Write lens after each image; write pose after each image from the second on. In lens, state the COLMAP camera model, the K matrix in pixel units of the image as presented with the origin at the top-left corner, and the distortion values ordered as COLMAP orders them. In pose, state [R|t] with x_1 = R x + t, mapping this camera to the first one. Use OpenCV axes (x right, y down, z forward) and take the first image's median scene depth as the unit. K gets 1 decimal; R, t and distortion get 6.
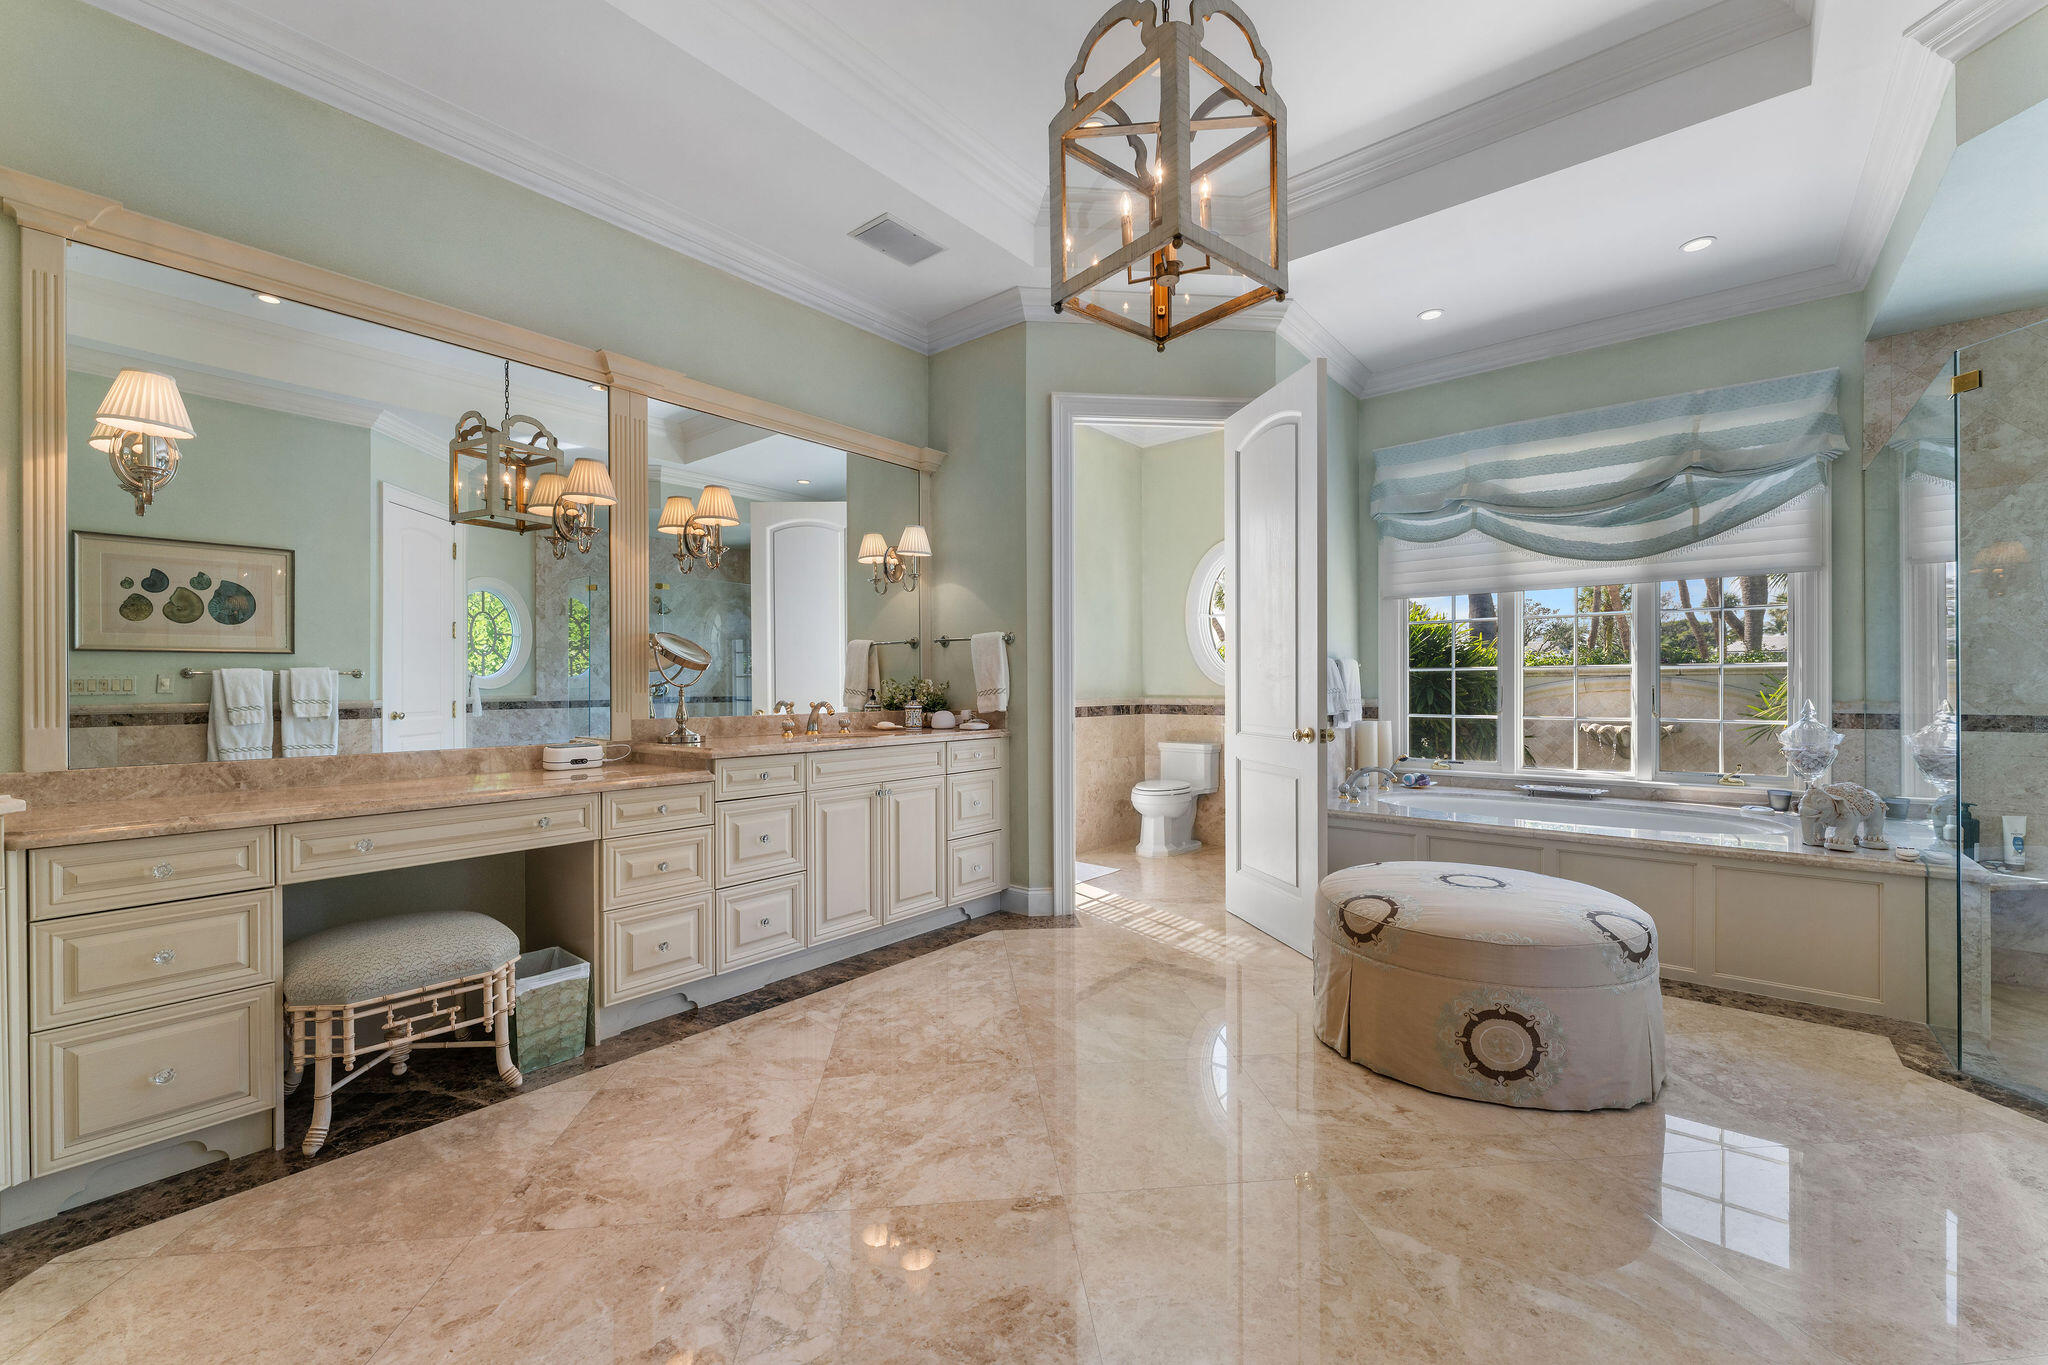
lens RADIAL K [[827.0, 0, 1025.3], [0, 827.0, 686.3], [0, 0, 1]] dist [-0.004821, -0.000867]
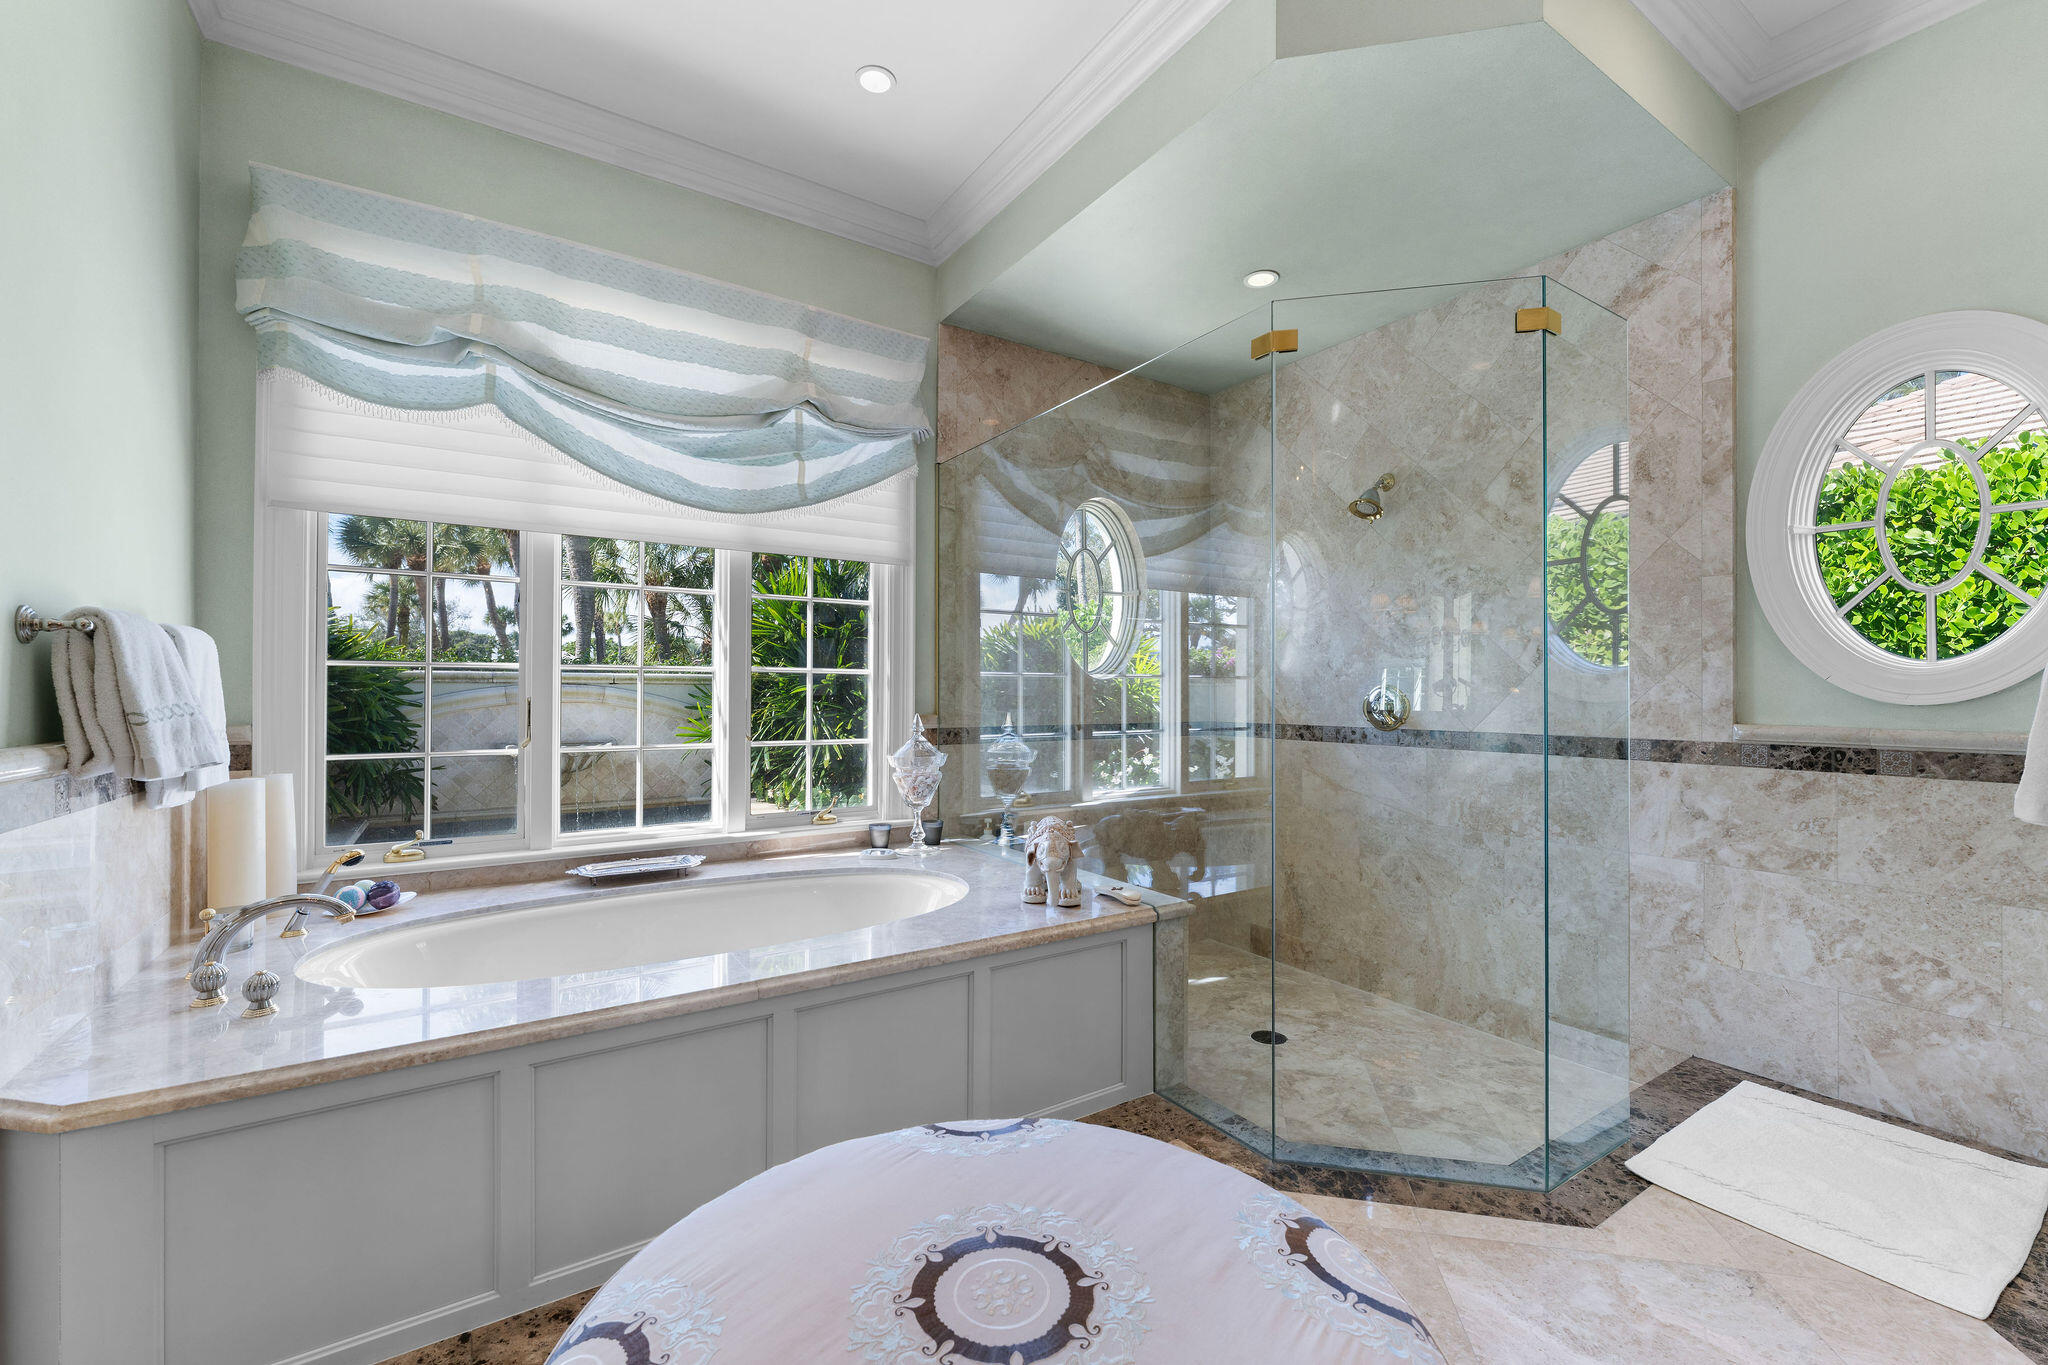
lens RADIAL K [[827.0, 0, 1027.4], [0, 827.0, 693.0], [0, 0, 1]] dist [-0.004821, -0.000867]
pose [[0.290959, 0.007193, 0.956708, 0.137565], [-0.002620, 0.999974, -0.006721, -0.000013], [-0.956732, -0.000551, 0.290971, 0.525240]]
